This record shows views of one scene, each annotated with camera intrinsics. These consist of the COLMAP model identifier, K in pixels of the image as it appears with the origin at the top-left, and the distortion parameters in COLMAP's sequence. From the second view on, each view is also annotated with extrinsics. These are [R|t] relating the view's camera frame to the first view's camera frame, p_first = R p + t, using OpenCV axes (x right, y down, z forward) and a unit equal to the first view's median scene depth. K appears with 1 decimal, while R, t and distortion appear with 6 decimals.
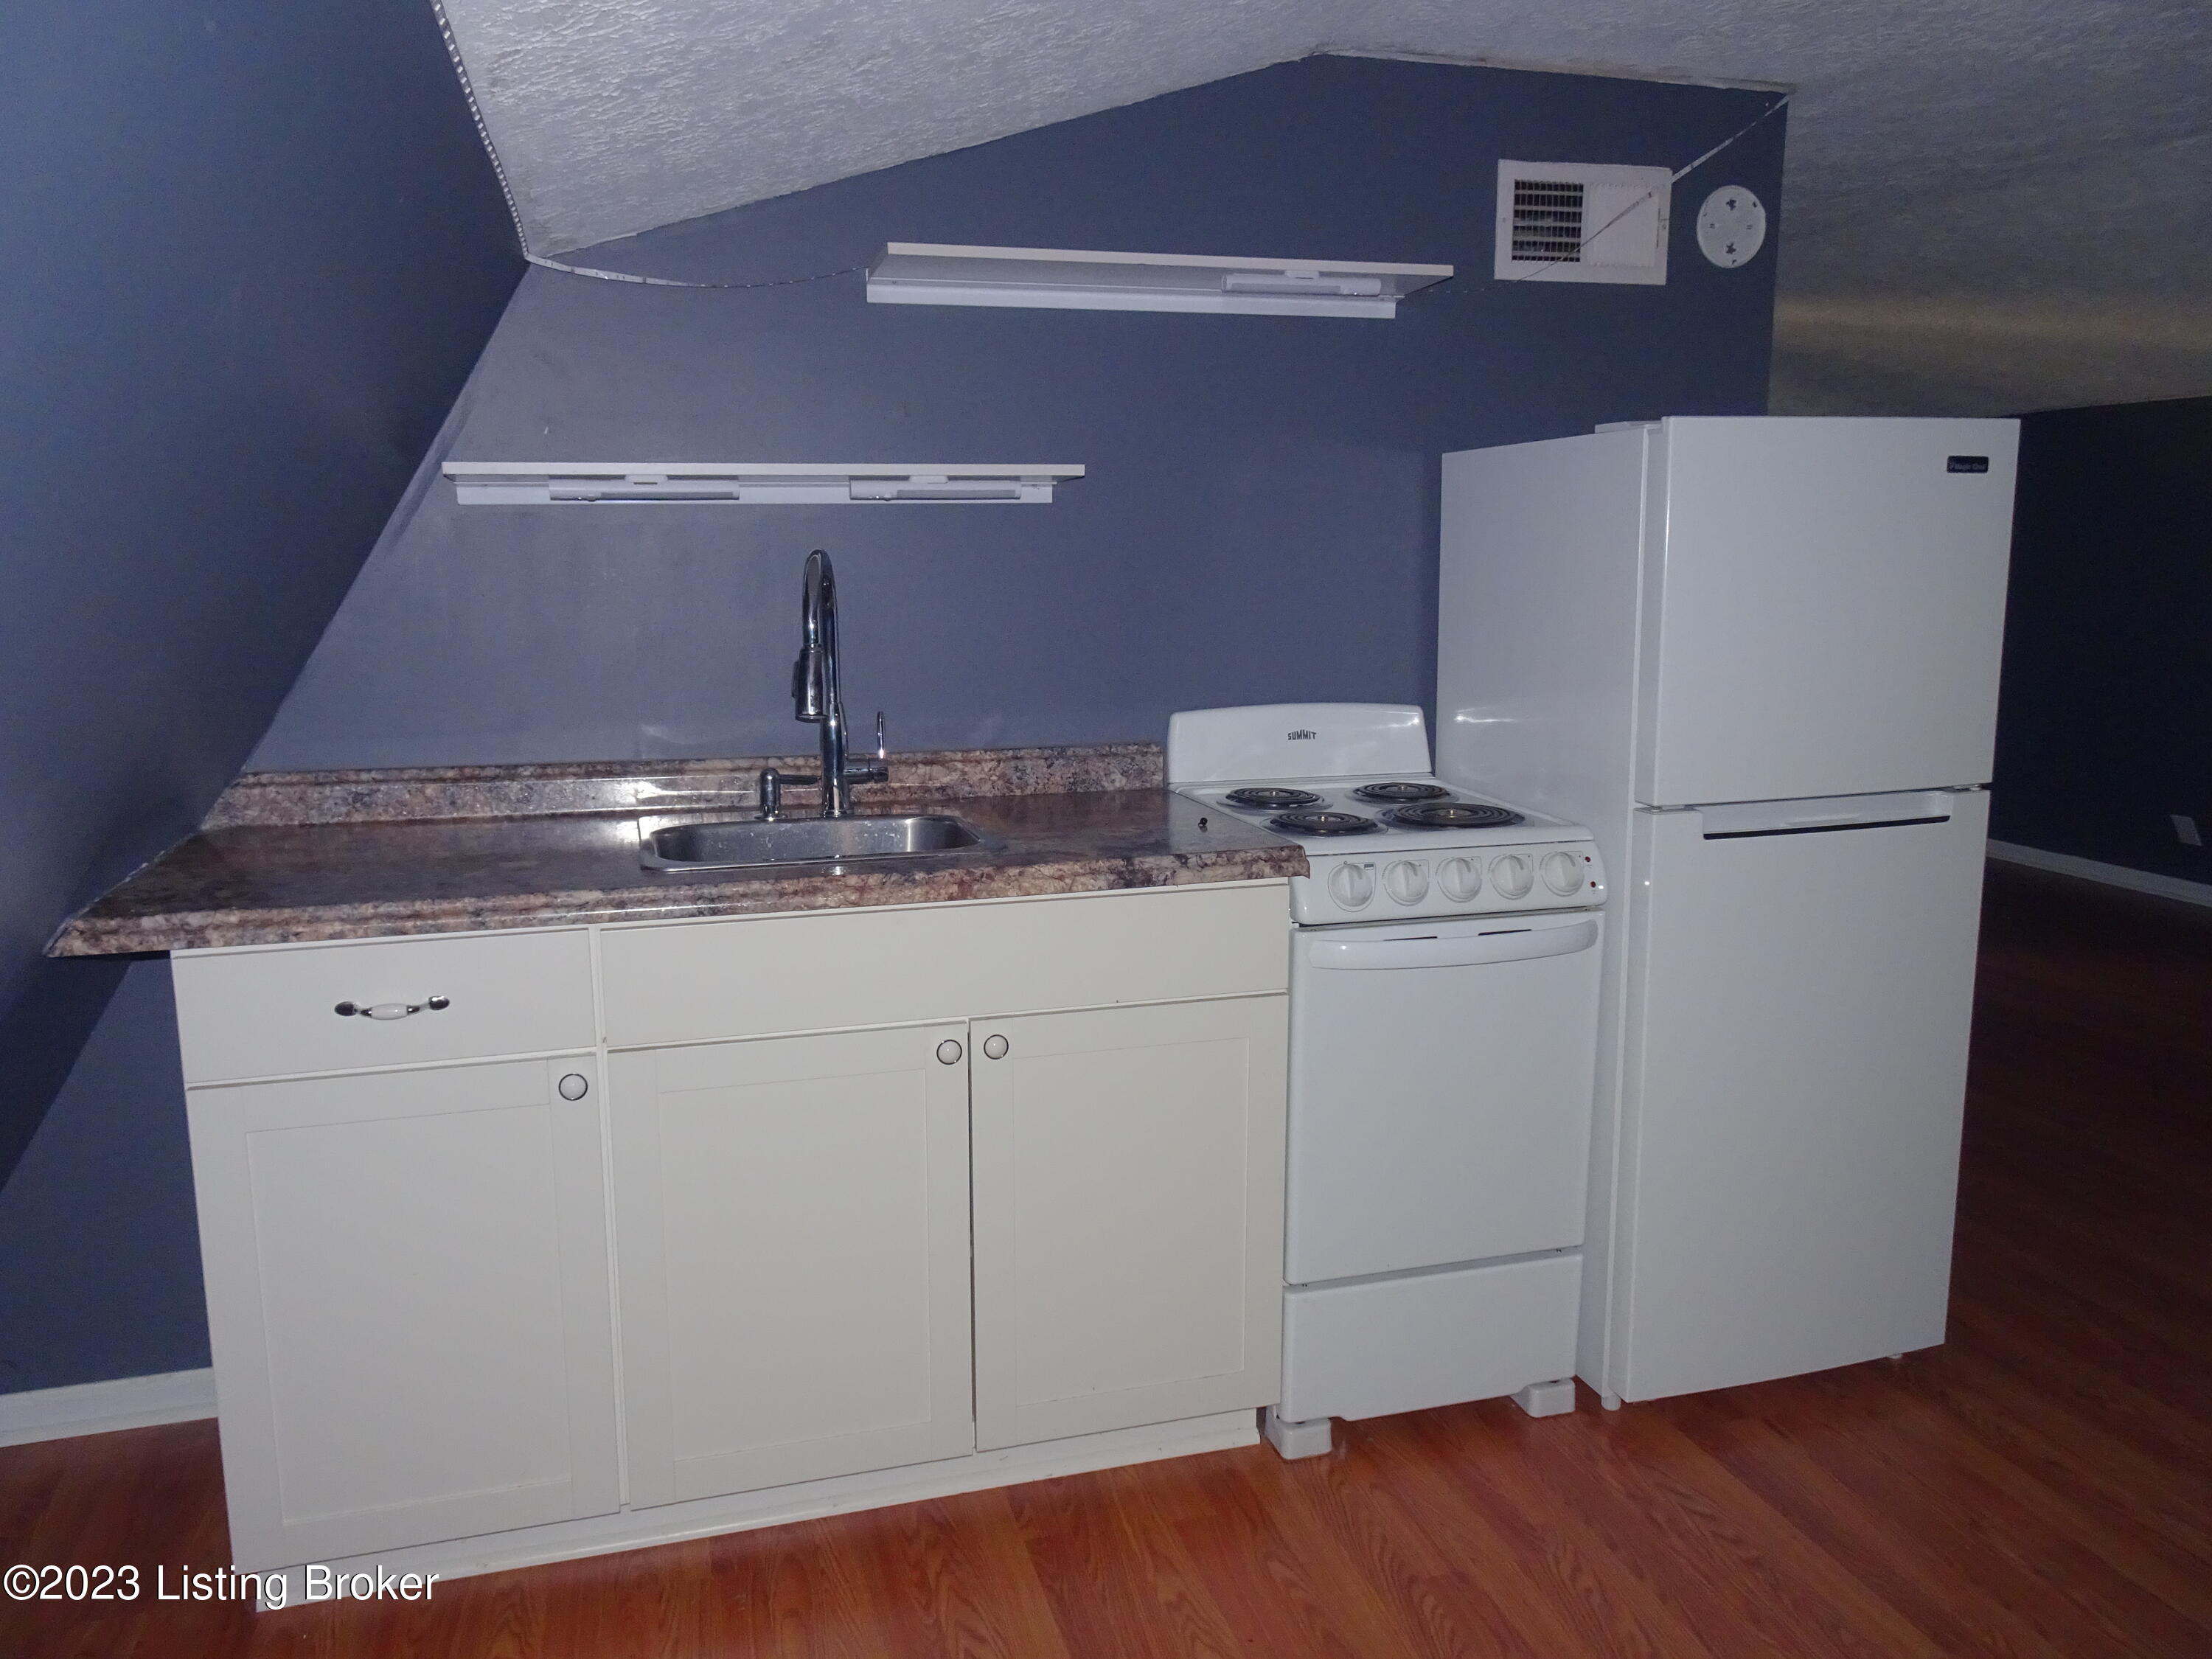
lens RADIAL K [[1565.2, 0, 1106.0], [0, 1565.2, 829.5], [0, 0, 1]] dist [0.009735, -0.000048]
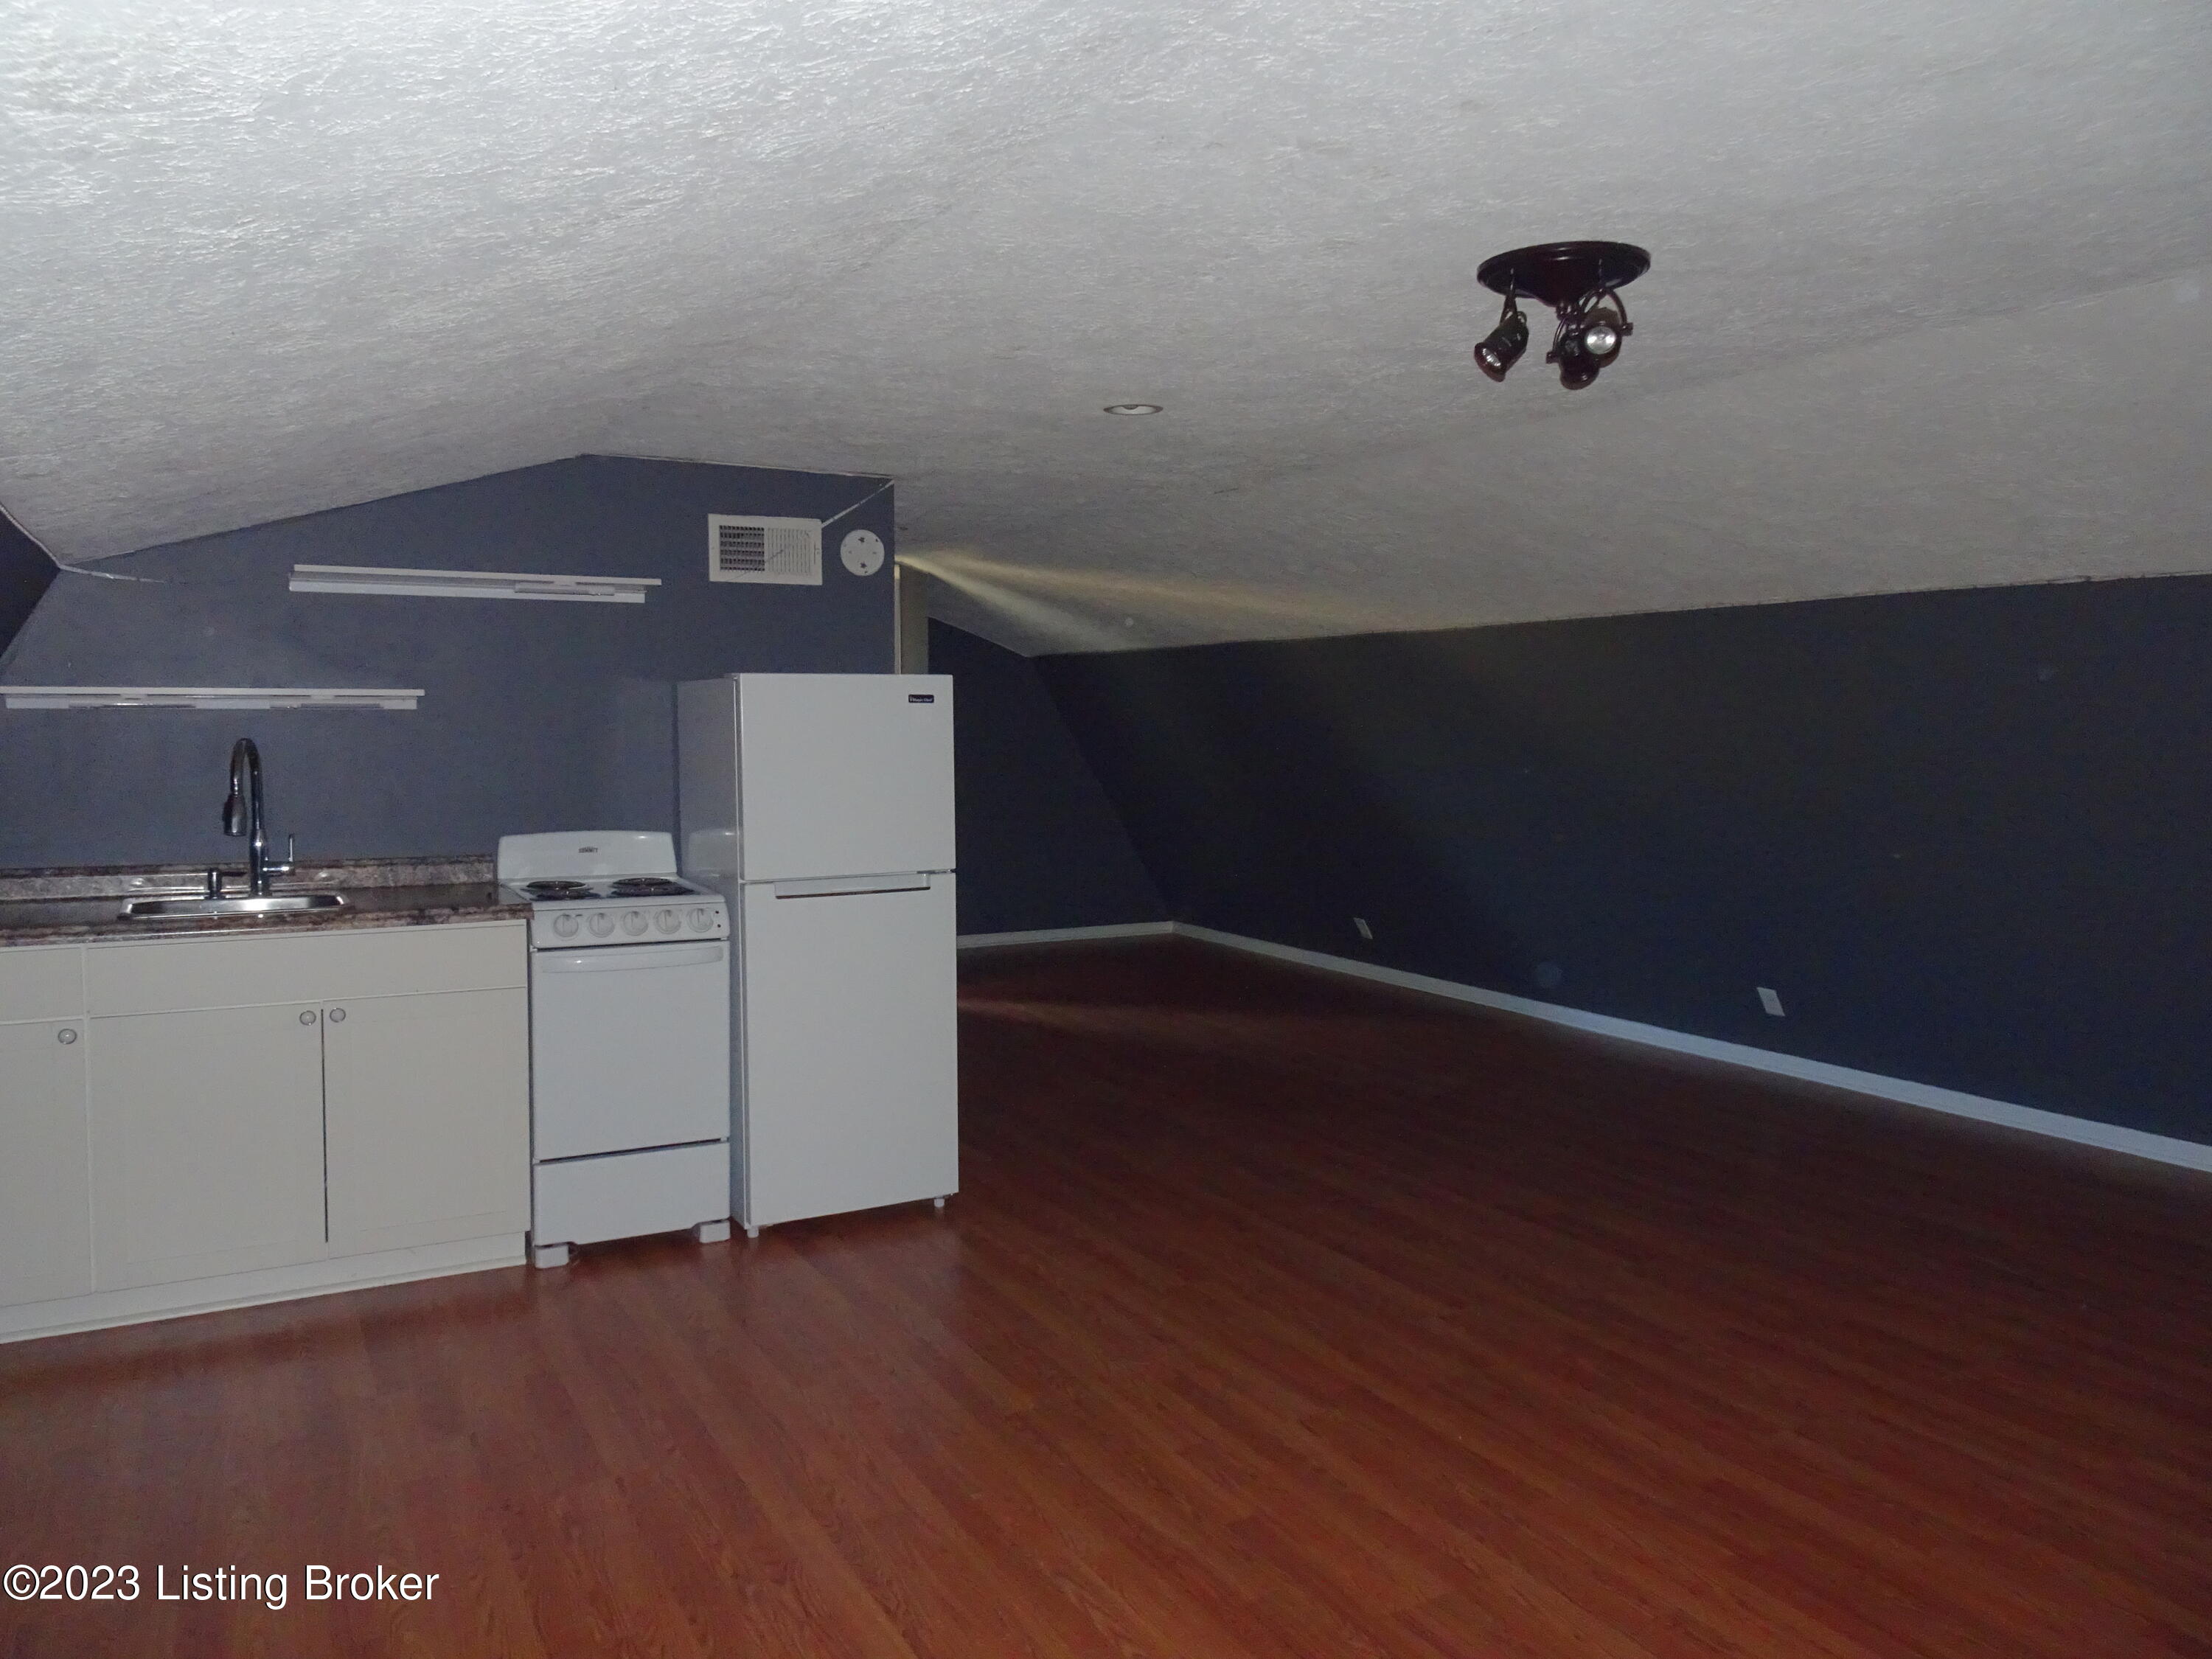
lens RADIAL K [[1533.9, 0, 1108.8], [0, 1533.9, 834.4], [0, 0, 1]] dist [-0.001312, -0.001940]
pose [[0.971094, -0.005582, 0.238633, 0.309258], [0.029487, 0.994875, -0.096719, 0.108168], [-0.236870, 0.100960, 0.966281, -0.772320]]
